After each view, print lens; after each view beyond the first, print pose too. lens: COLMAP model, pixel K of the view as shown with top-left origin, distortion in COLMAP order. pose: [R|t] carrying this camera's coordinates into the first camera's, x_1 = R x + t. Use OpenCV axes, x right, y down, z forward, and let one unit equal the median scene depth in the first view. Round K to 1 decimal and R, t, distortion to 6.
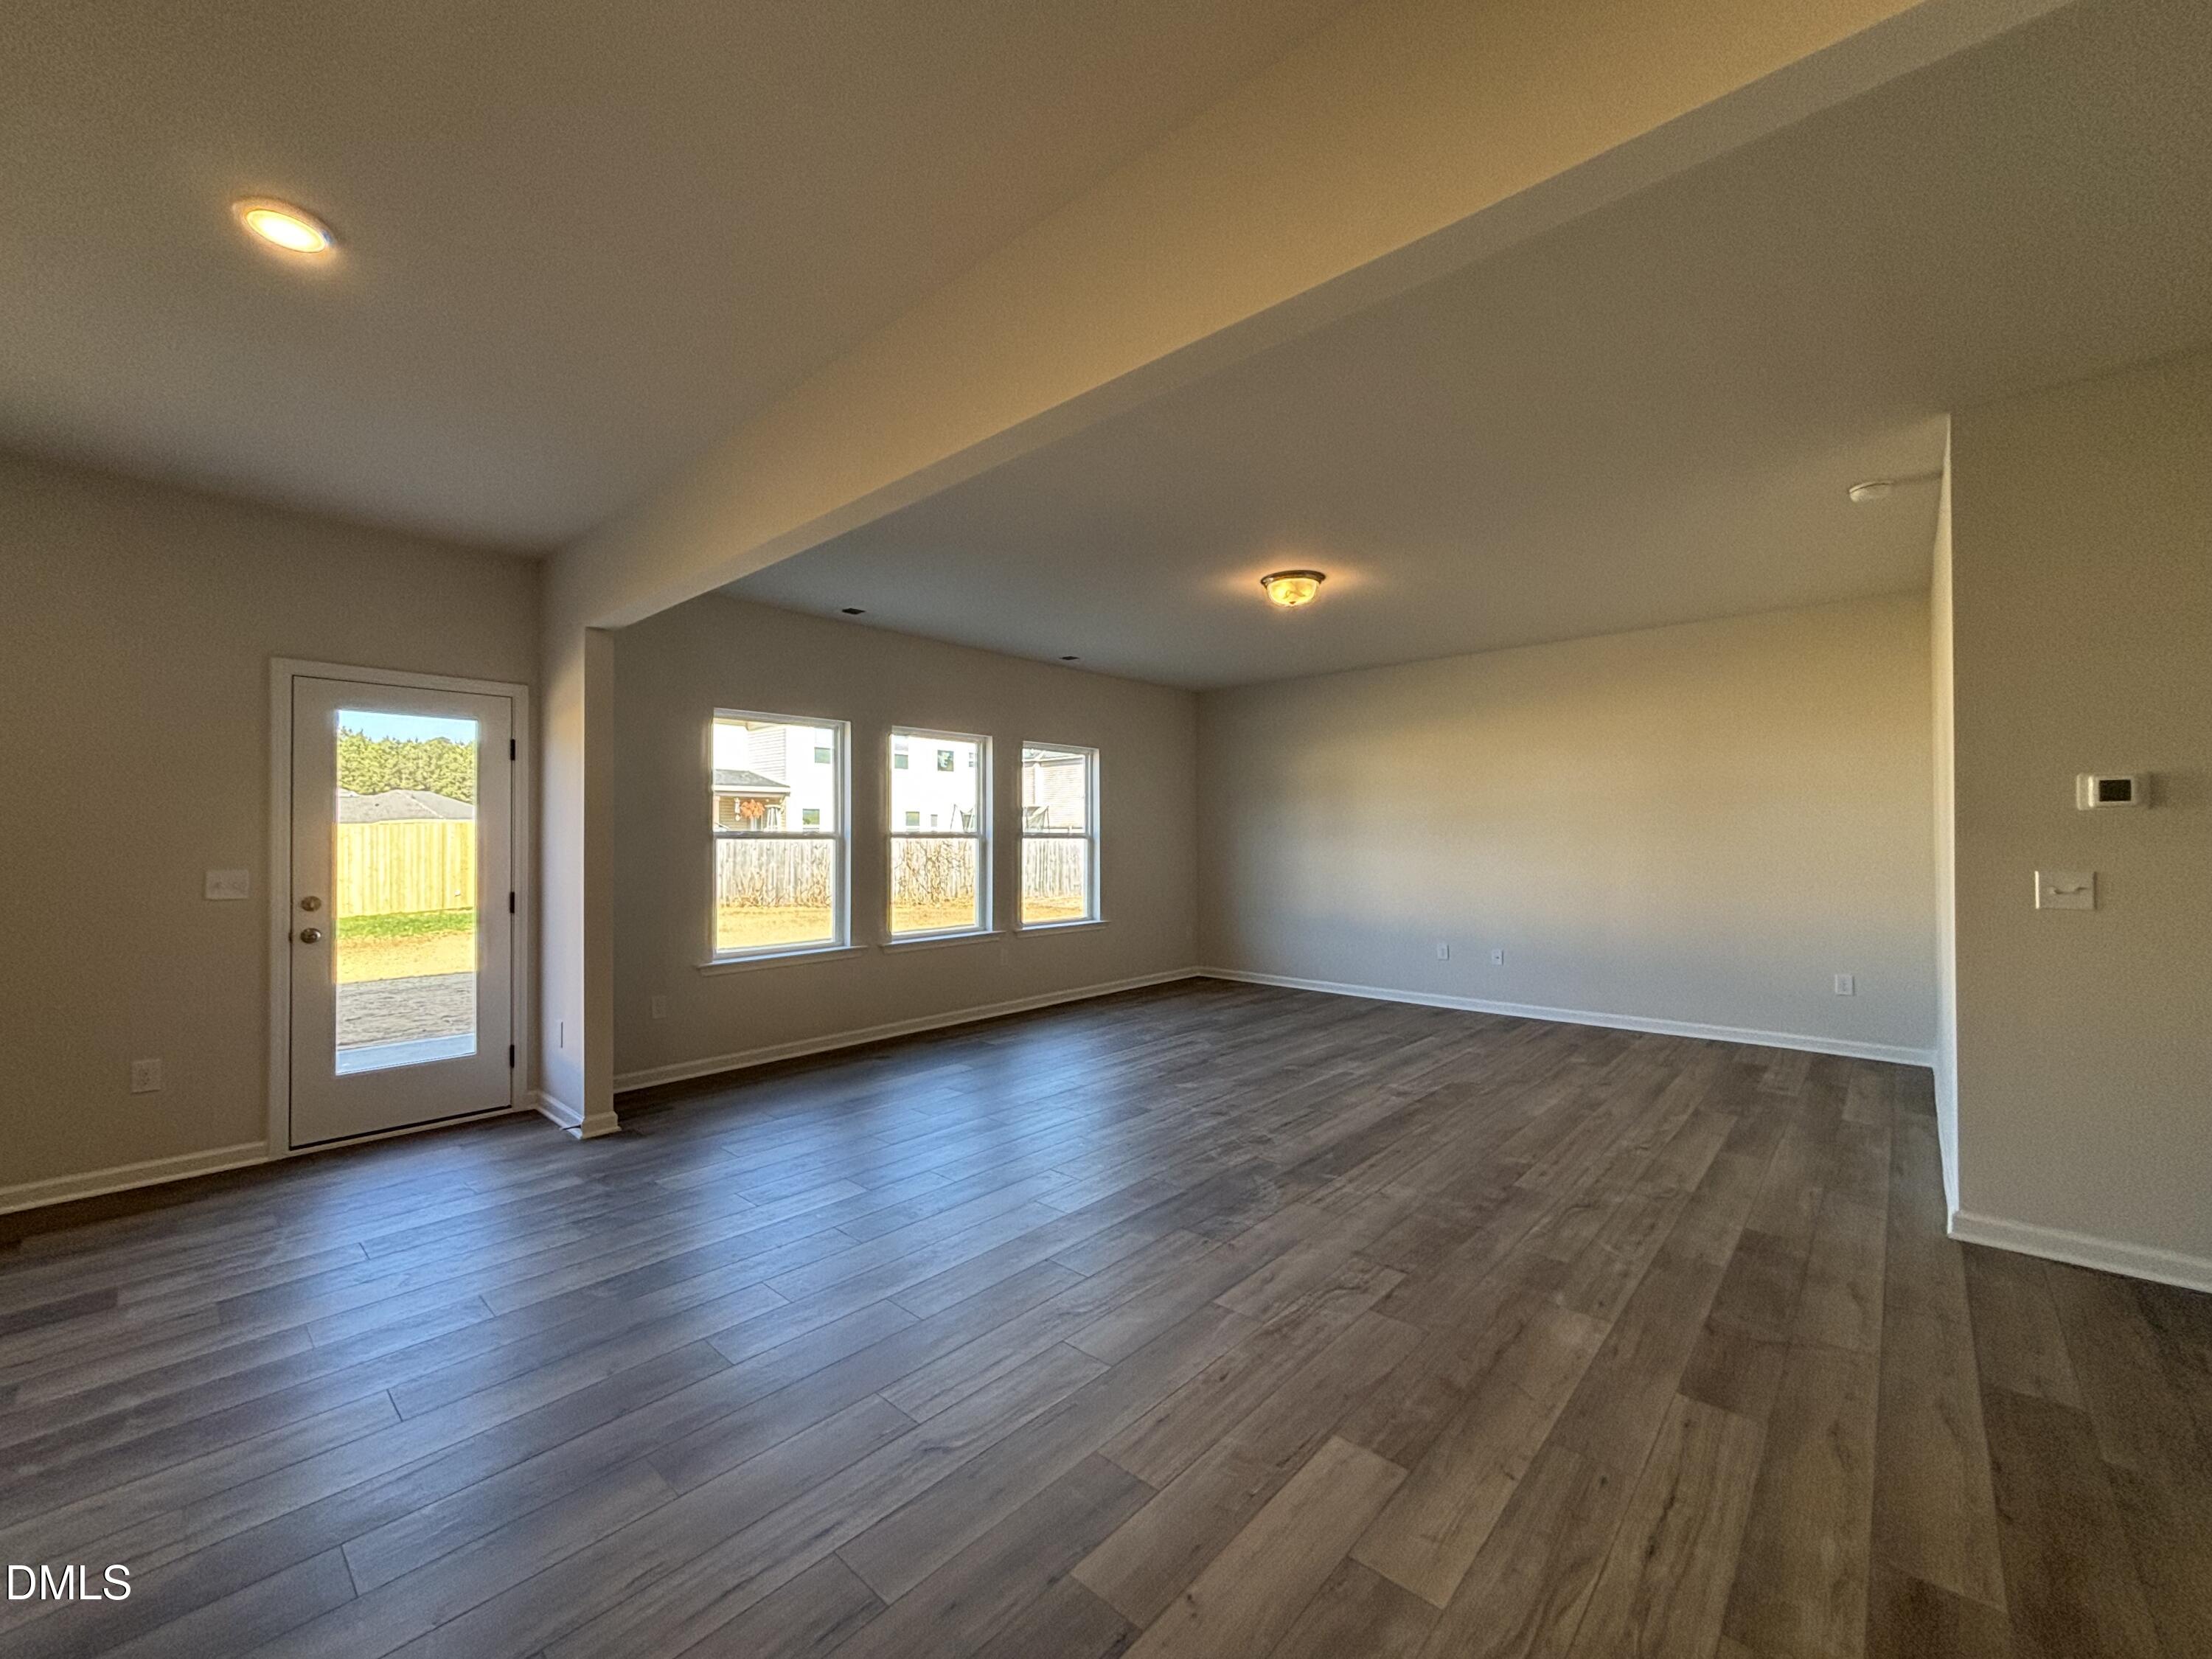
lens RADIAL K [[889.2, 0, 1102.6], [0, 889.2, 832.8], [0, 0, 1]] dist [0.004477, -0.000366]
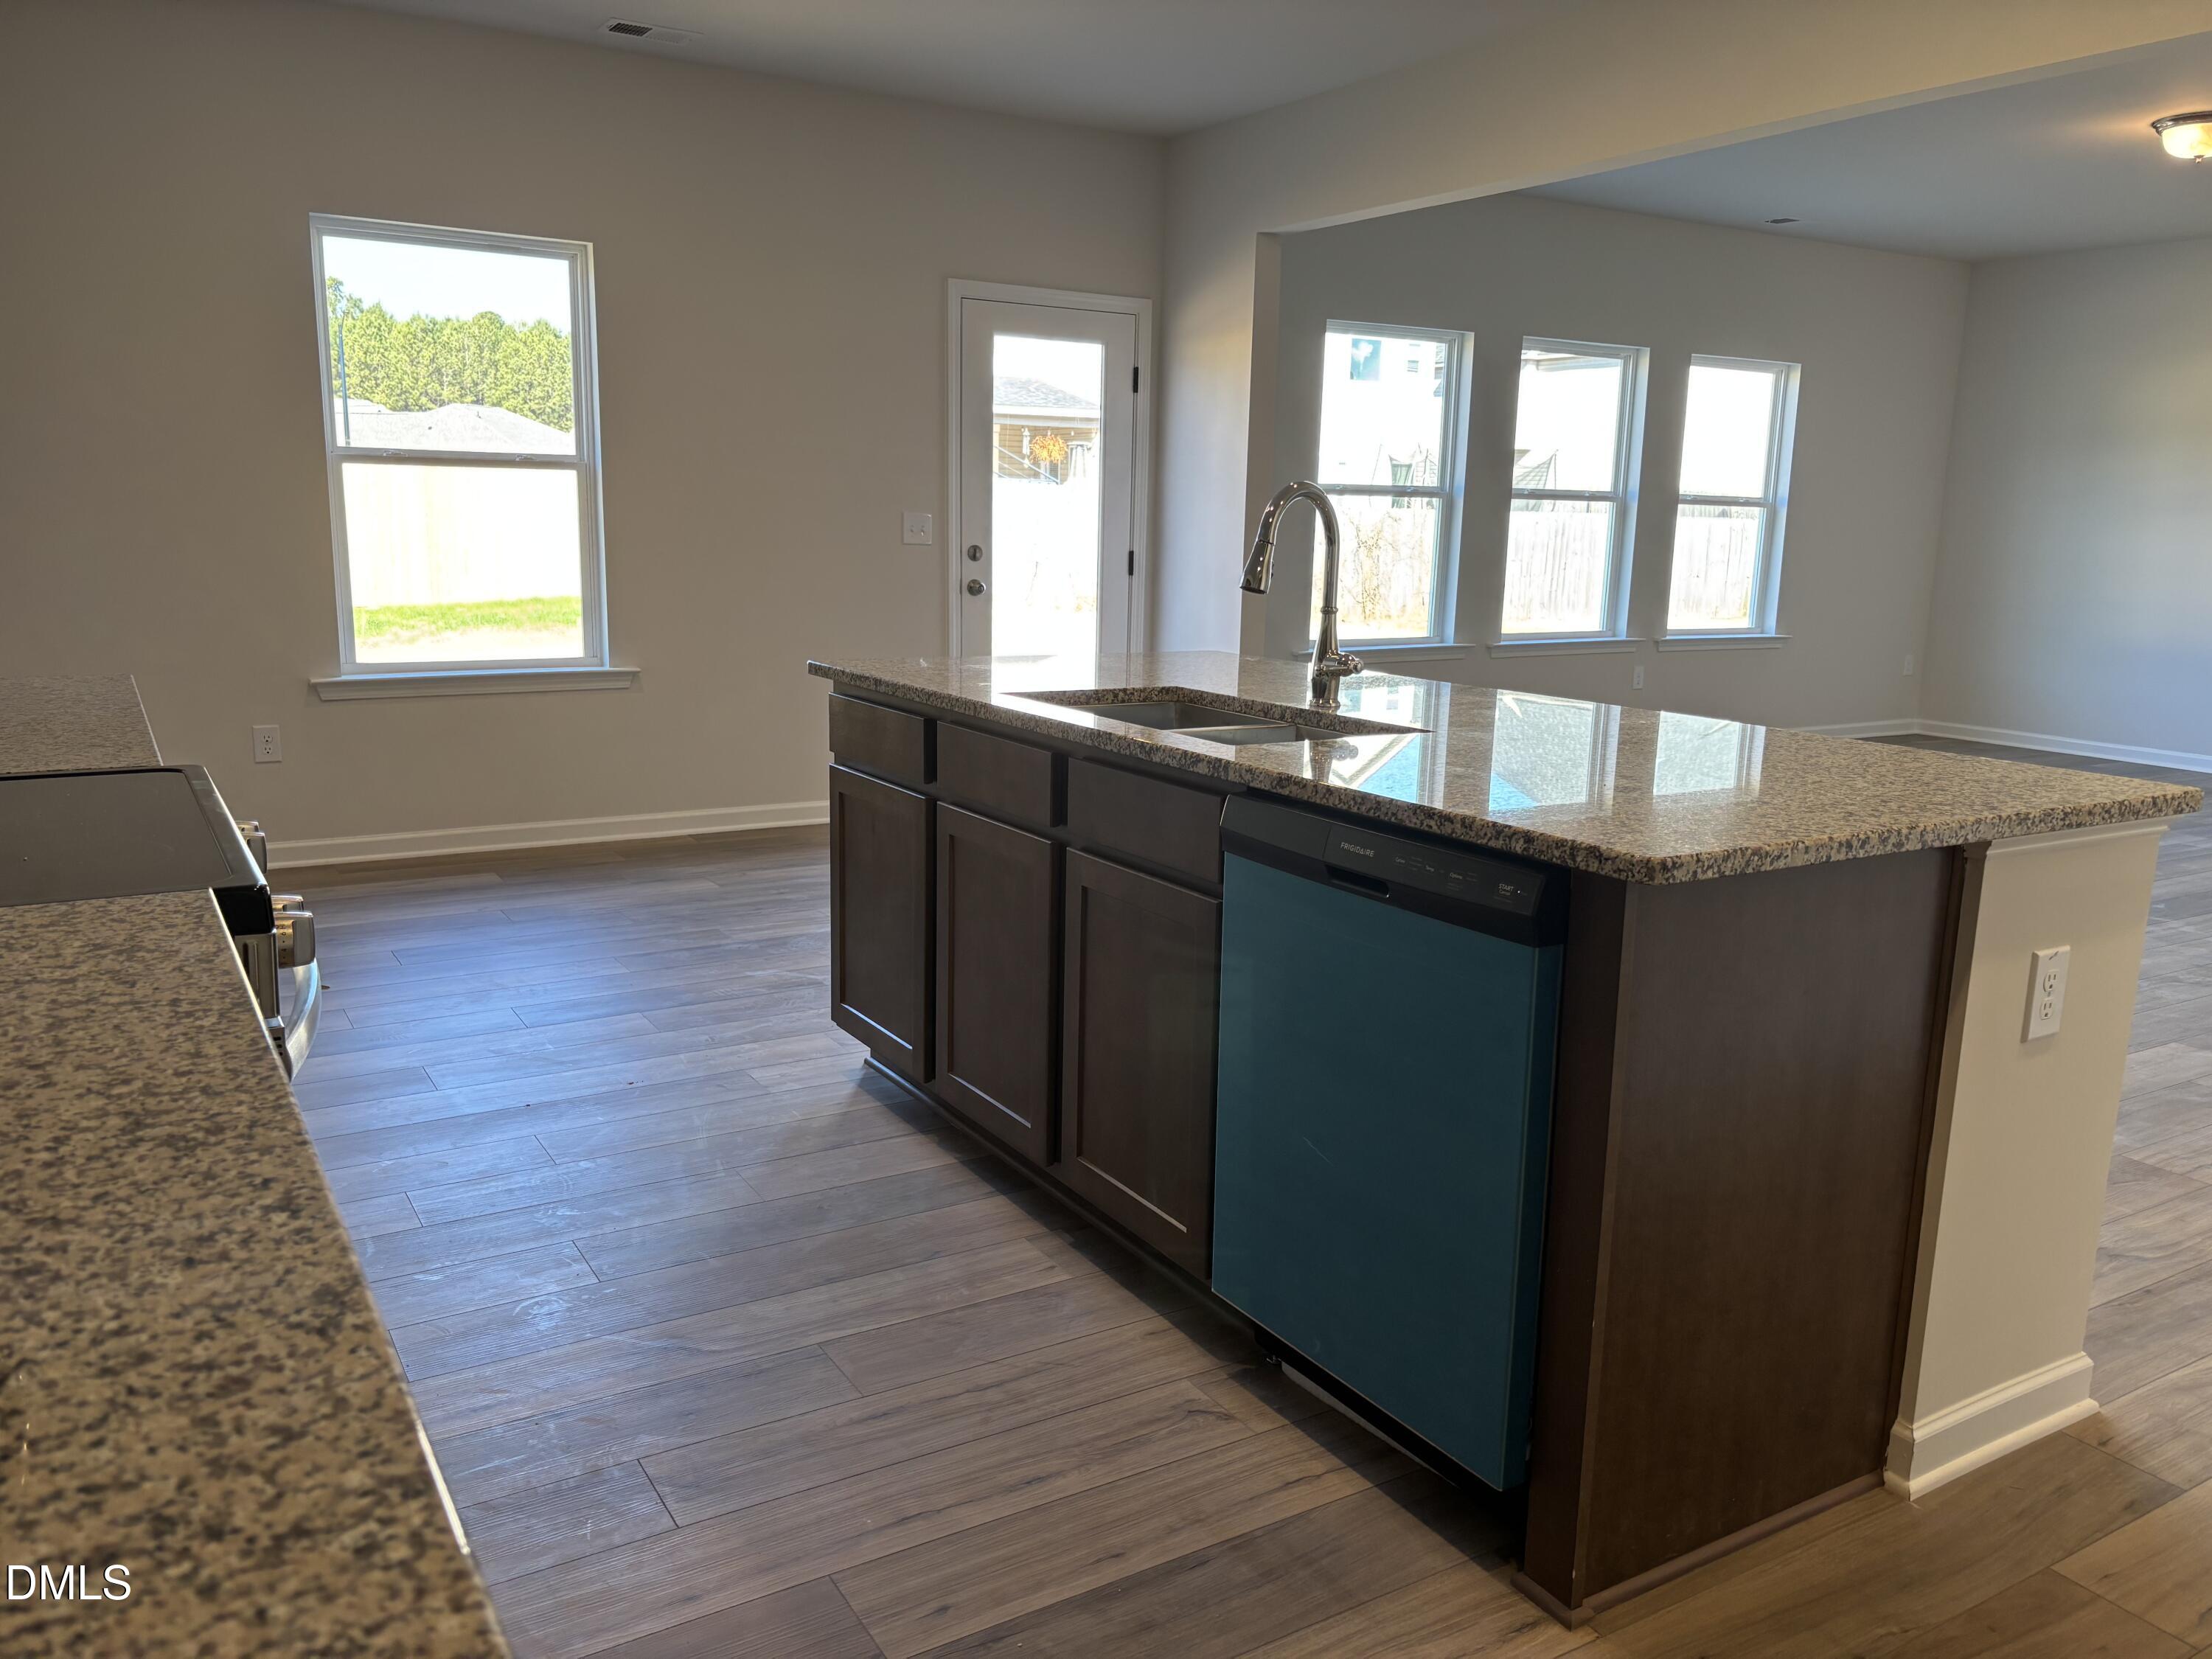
lens RADIAL K [[1681.1, 0, 1126.4], [0, 1681.1, 832.2], [0, 0, 1]] dist [0.034833, -0.017207]
pose [[0.960881, 0.077448, -0.265912, -0.157282], [-0.024466, 0.980089, 0.197045, 0.009869], [0.275878, -0.182831, 0.943644, -0.457649]]
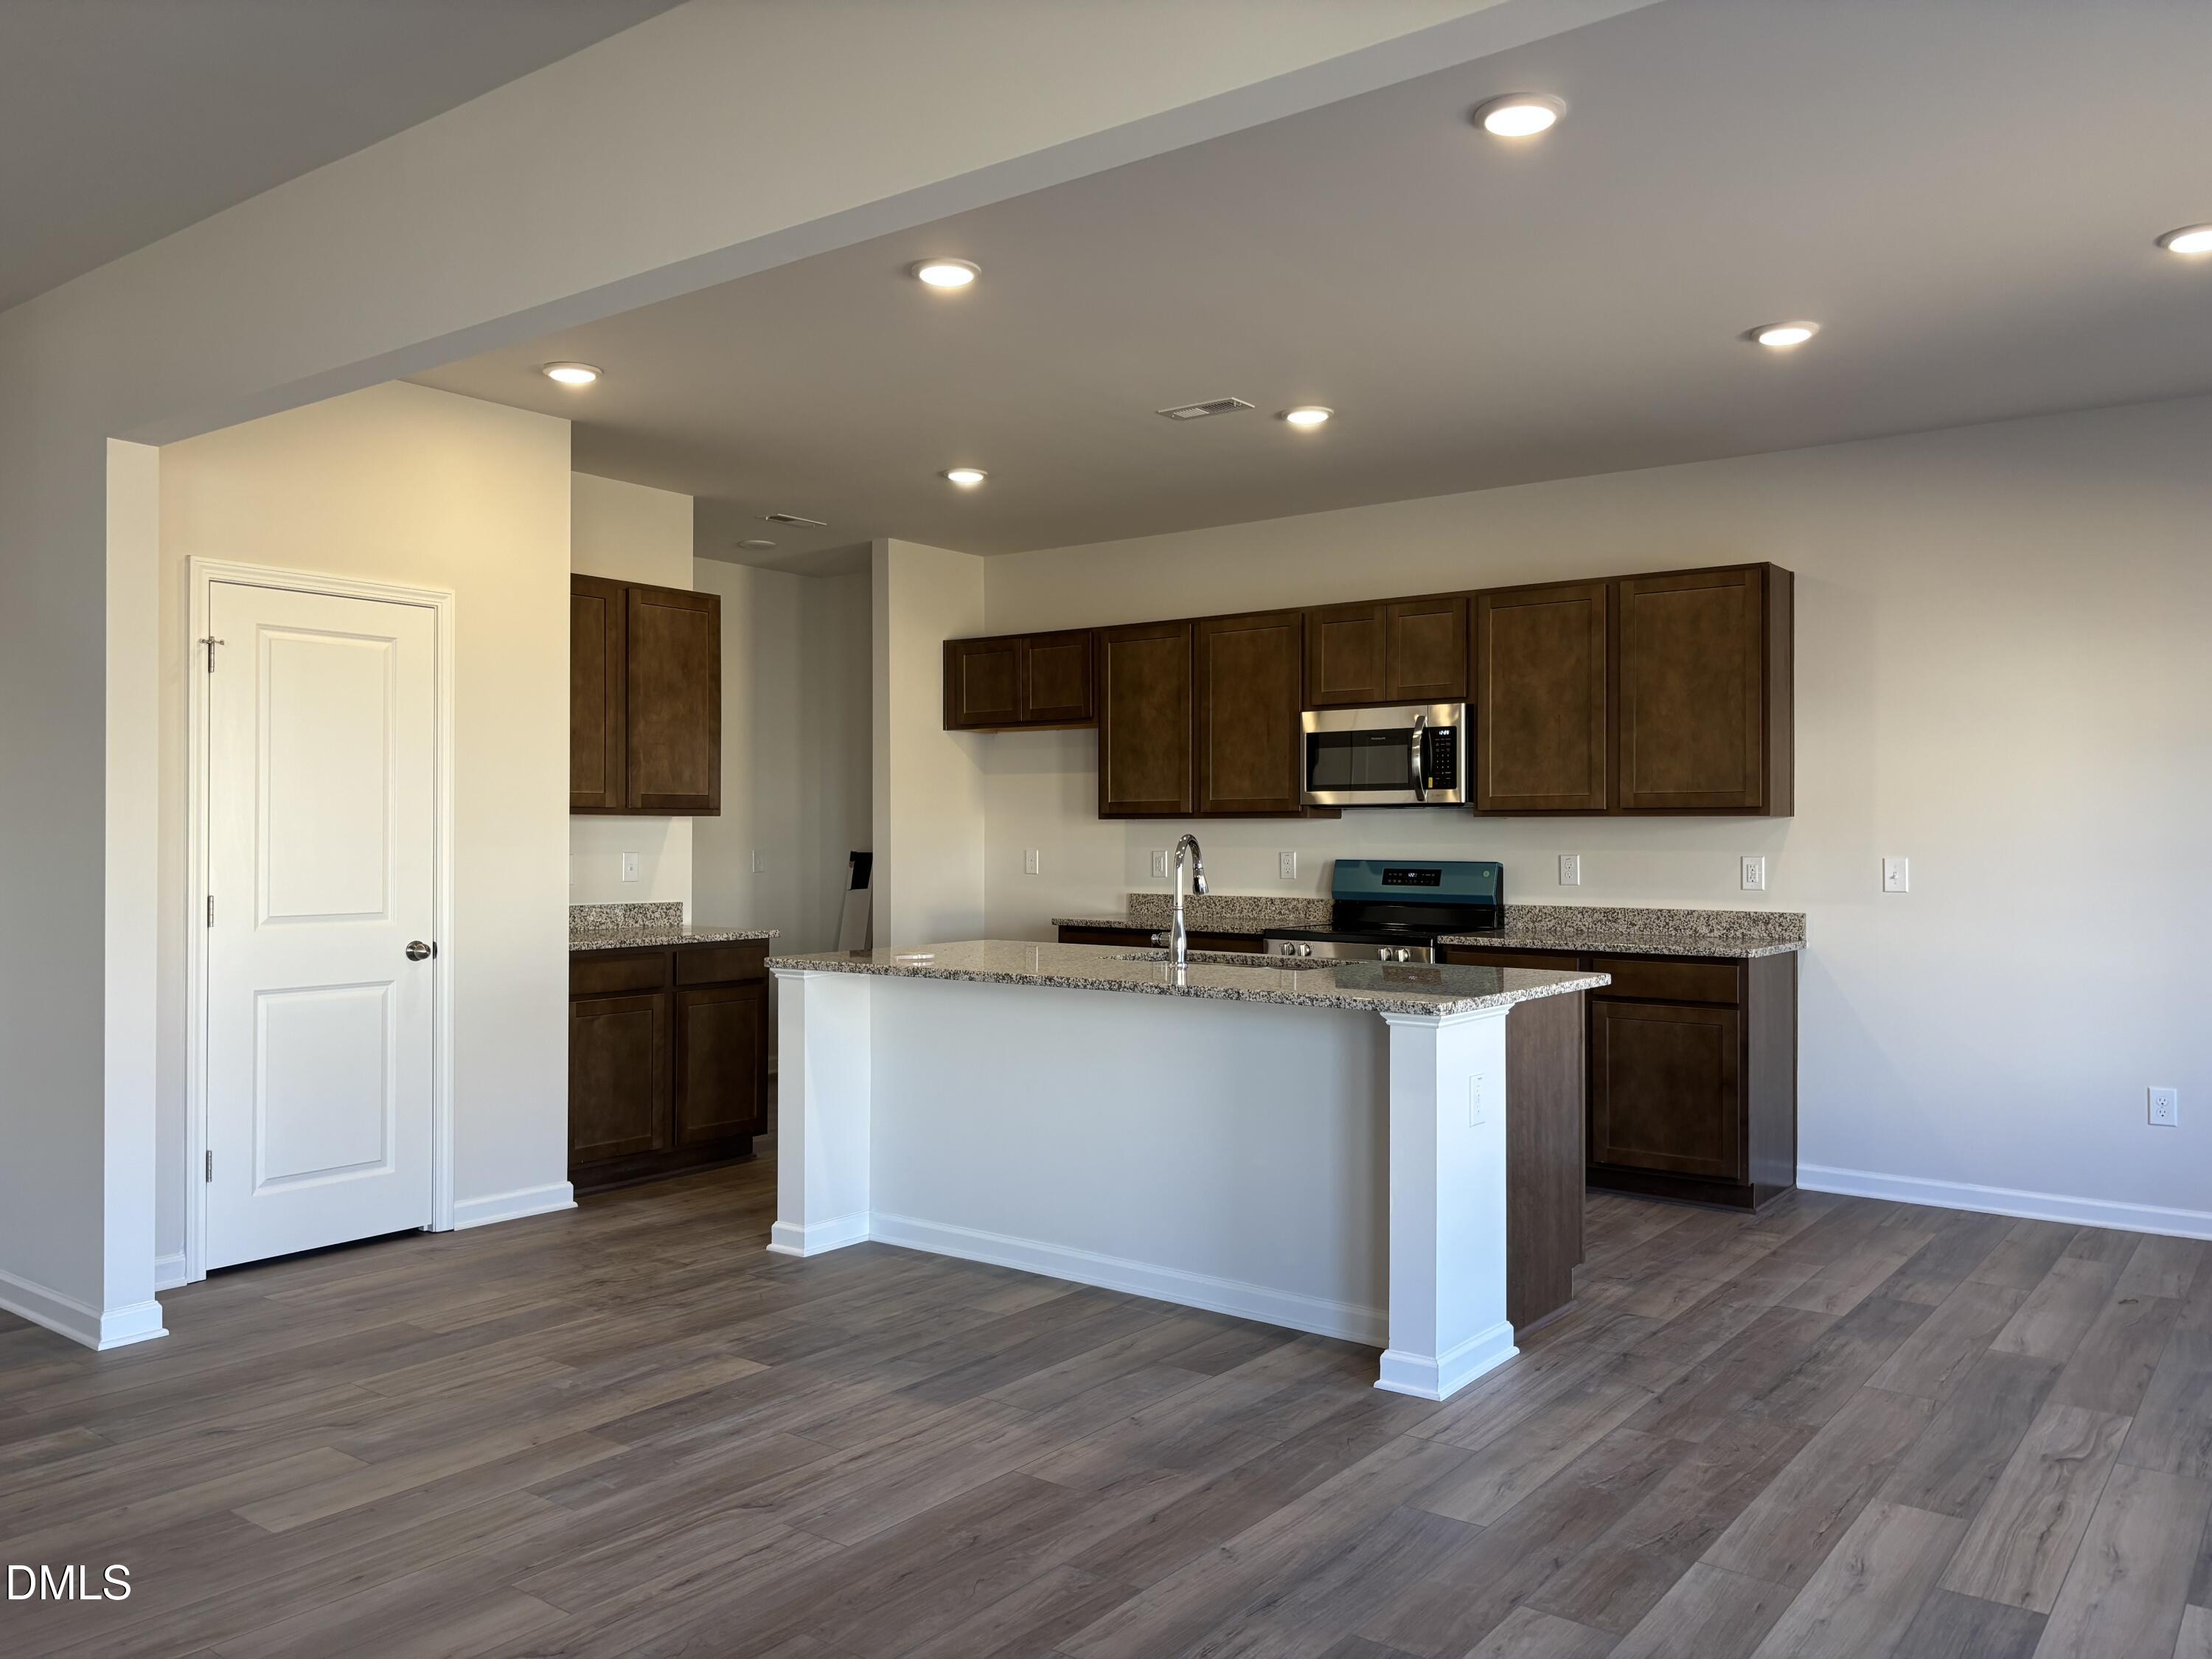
lens RADIAL K [[1675.6, 0, 1126.1], [0, 1675.6, 841.9], [0, 0, 1]] dist [0.061489, -0.066567]
pose [[-0.995559, 0.001703, -0.094128, -0.133304], [0.002174, 0.999986, -0.004906, 0.013388], [0.094118, -0.005089, -0.995548, 0.919792]]
